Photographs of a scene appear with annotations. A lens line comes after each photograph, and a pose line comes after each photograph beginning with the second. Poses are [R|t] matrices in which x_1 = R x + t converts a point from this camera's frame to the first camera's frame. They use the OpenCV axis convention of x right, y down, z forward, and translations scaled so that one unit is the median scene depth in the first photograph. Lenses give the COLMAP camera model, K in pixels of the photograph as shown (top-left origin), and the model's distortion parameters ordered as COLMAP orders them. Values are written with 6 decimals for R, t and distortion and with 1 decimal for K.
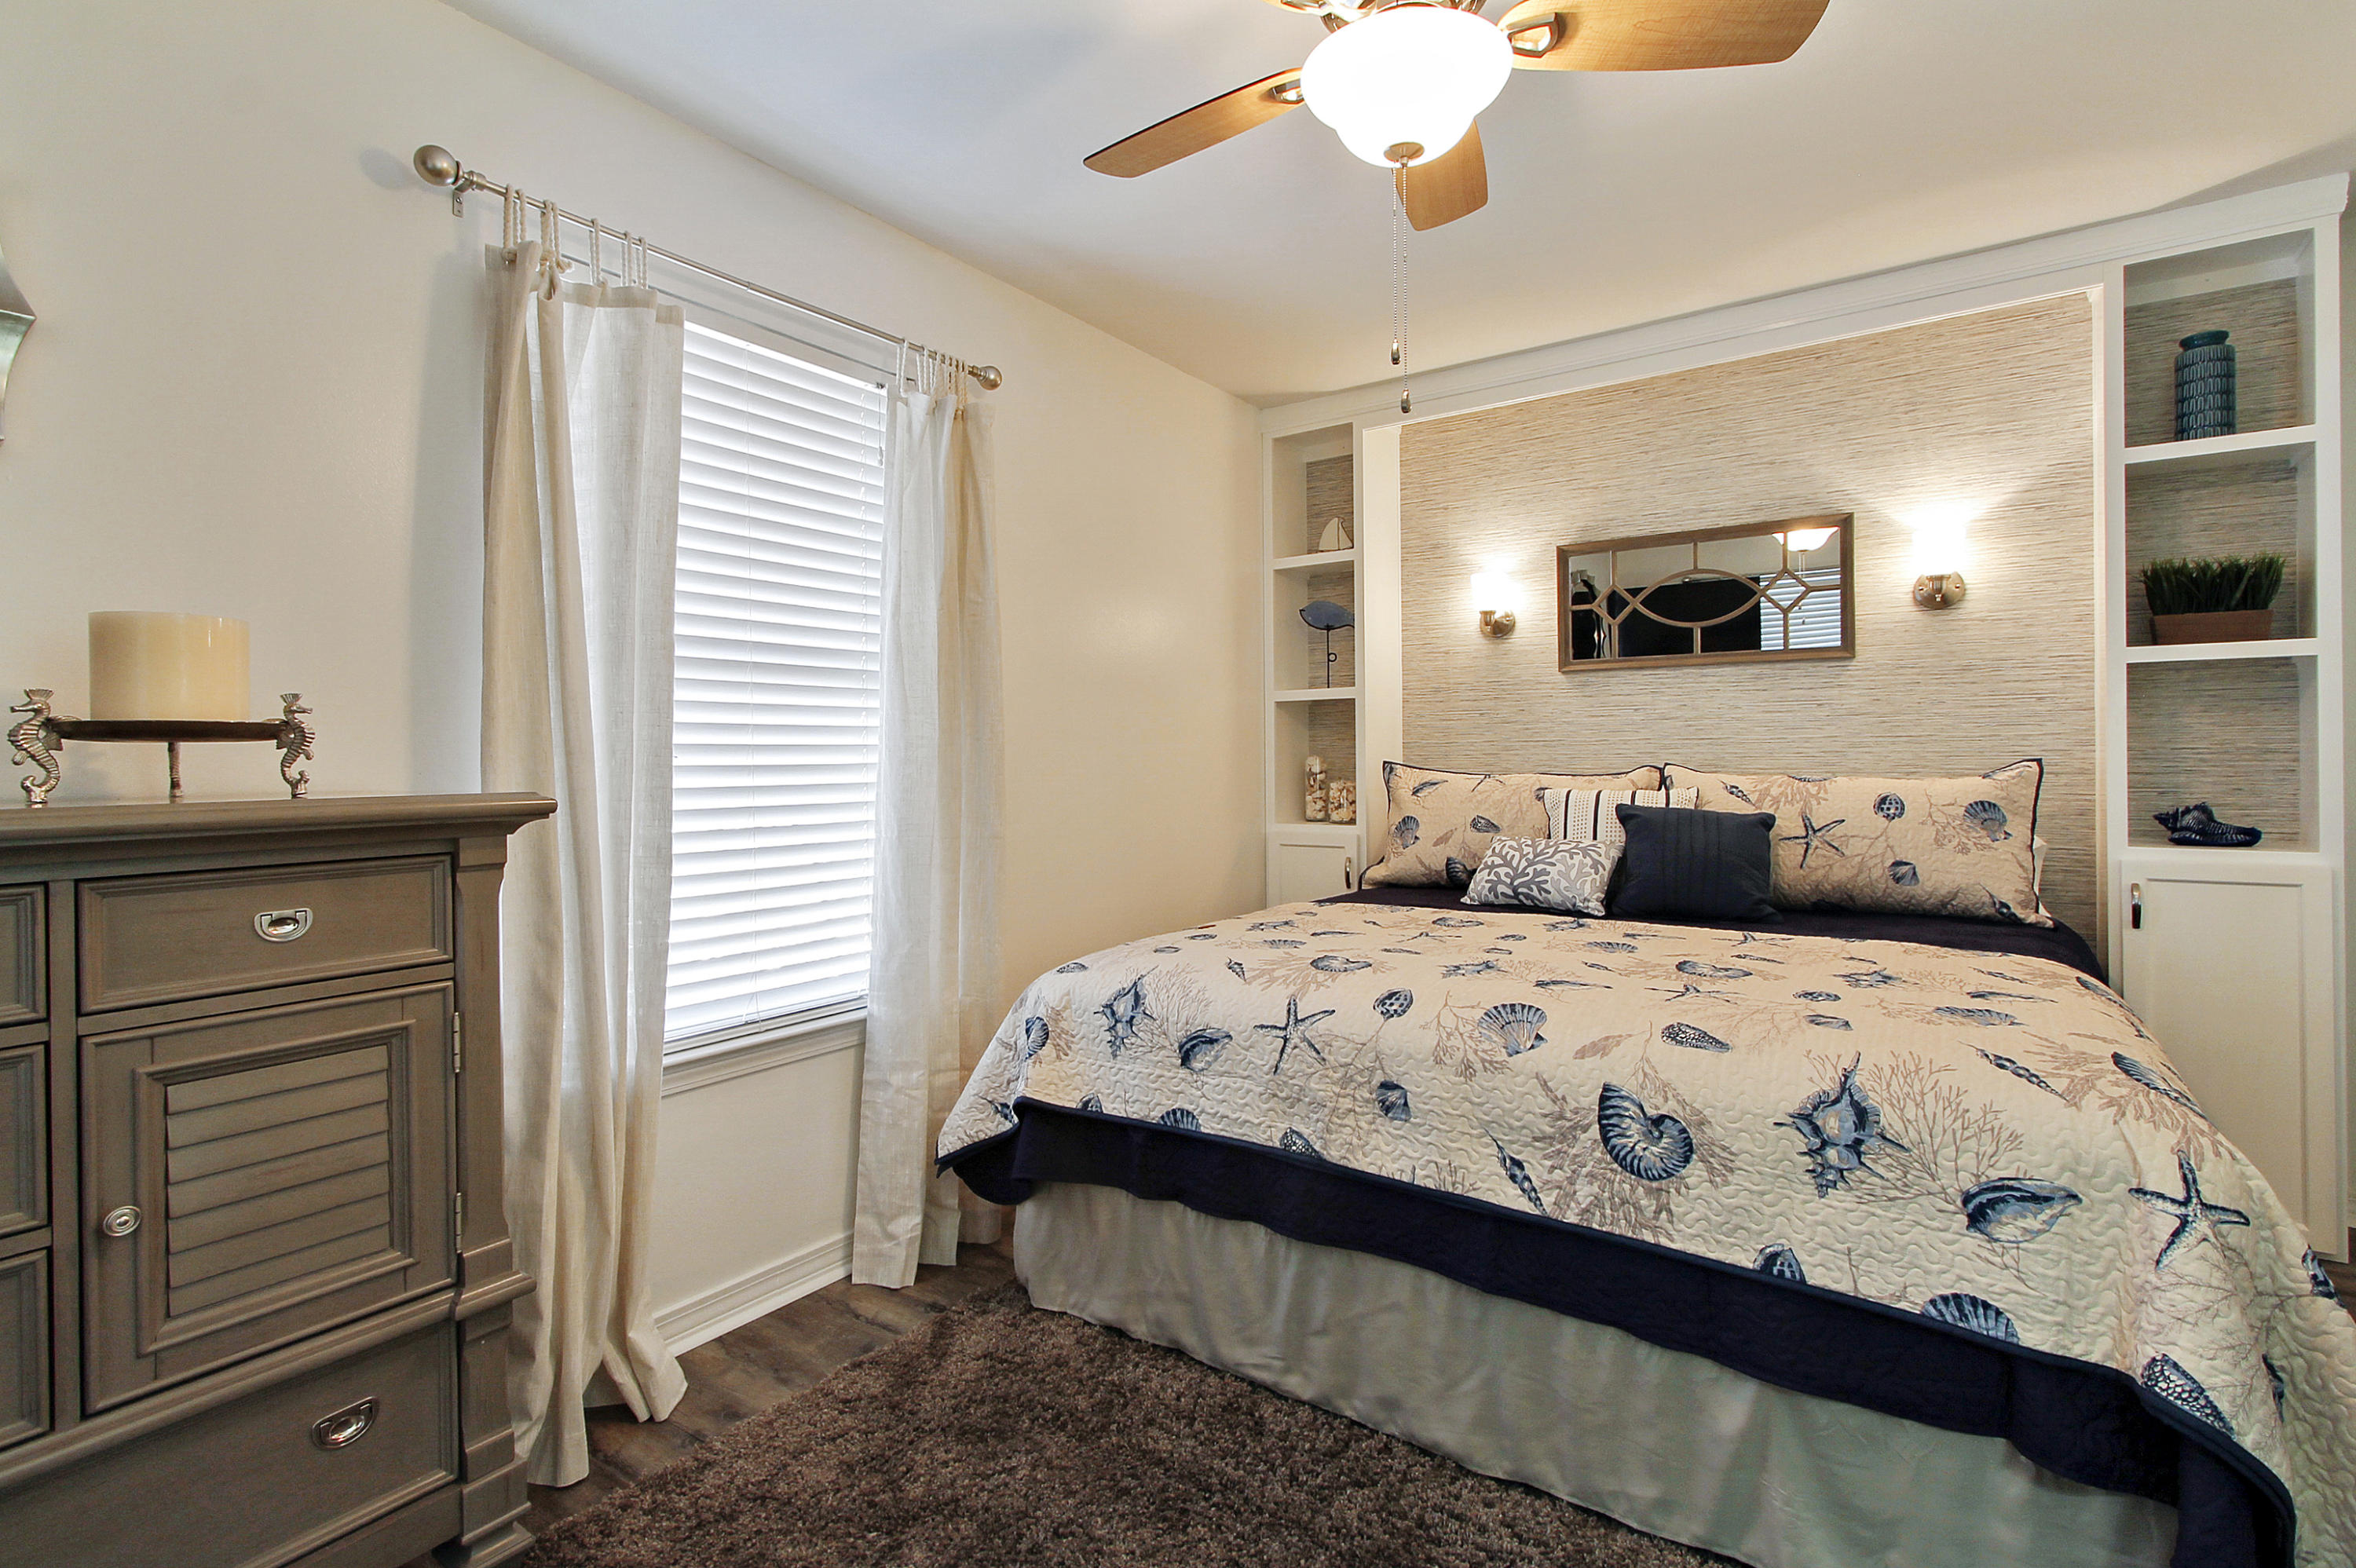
lens RADIAL K [[1092.4, 0, 1171.9], [0, 1092.4, 760.1], [0, 0, 1]] dist [0.003994, -0.000220]
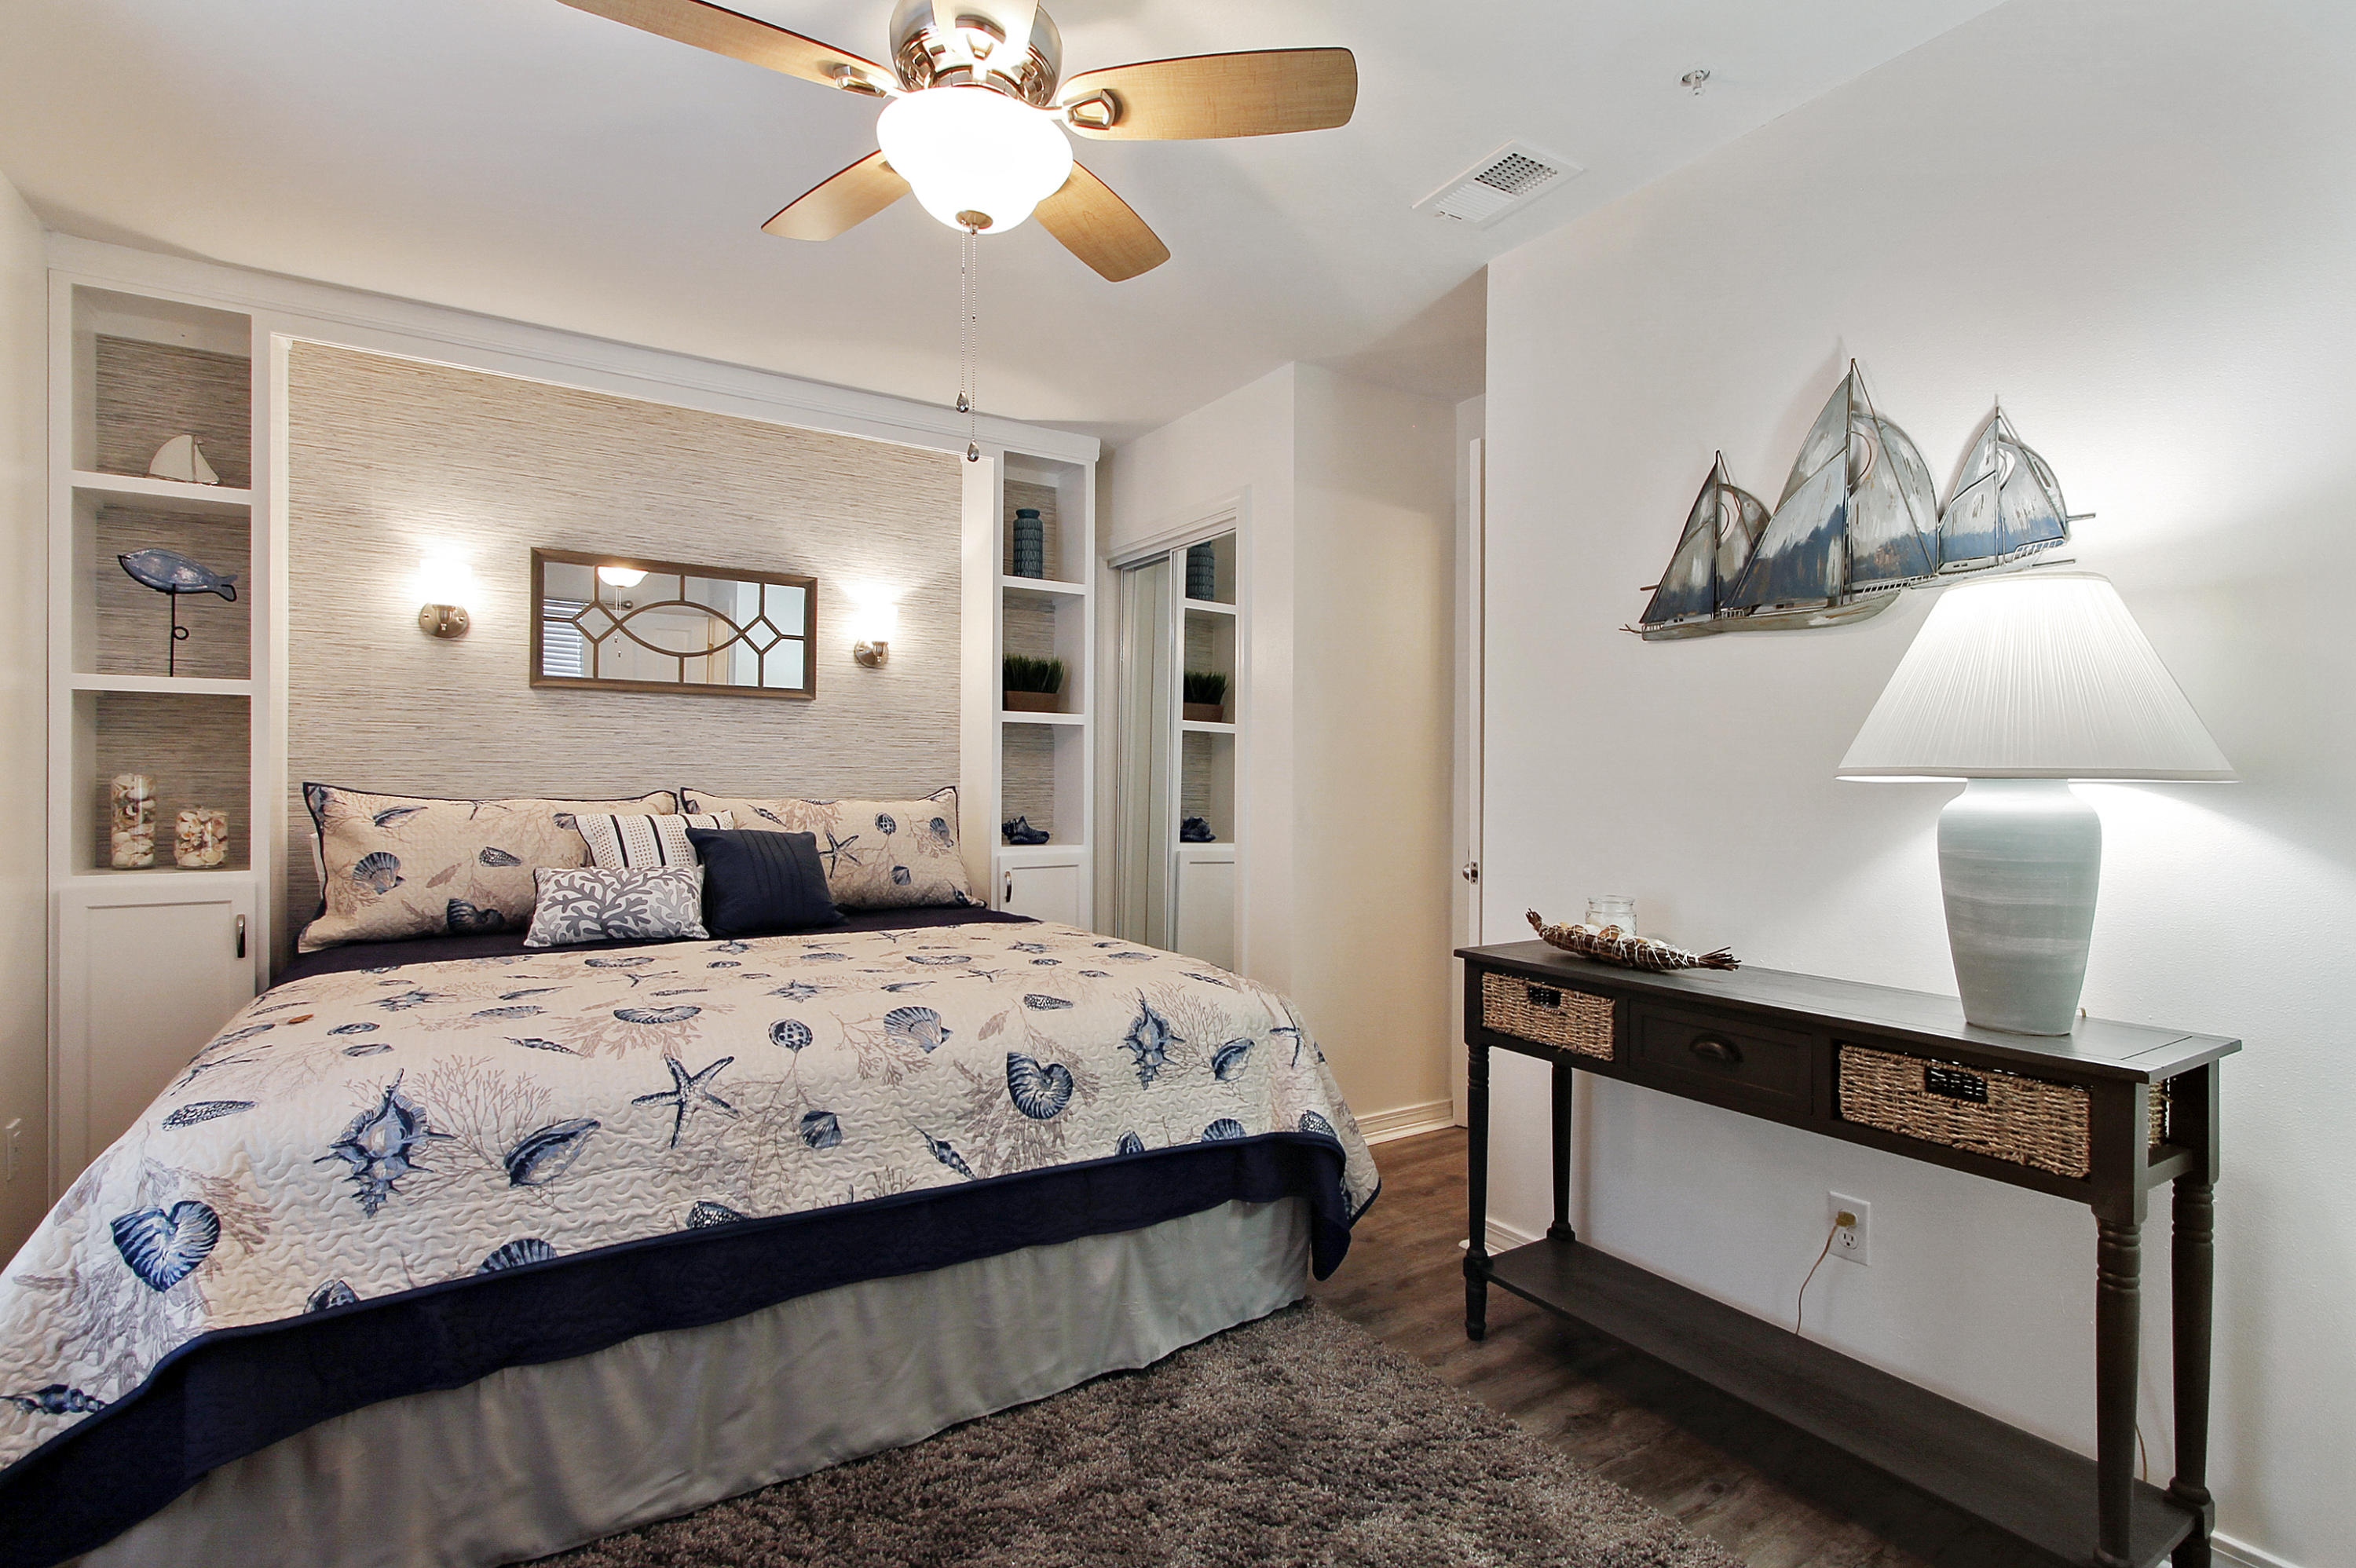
lens RADIAL K [[1092.4, 0, 1172.9], [0, 1092.4, 791.0], [0, 0, 1]] dist [0.003994, -0.000220]
pose [[0.391165, 0.004098, 0.920311, -0.483731], [-0.008333, 0.999965, -0.000911, 0.004416], [-0.920283, -0.007313, 0.391186, 0.271840]]
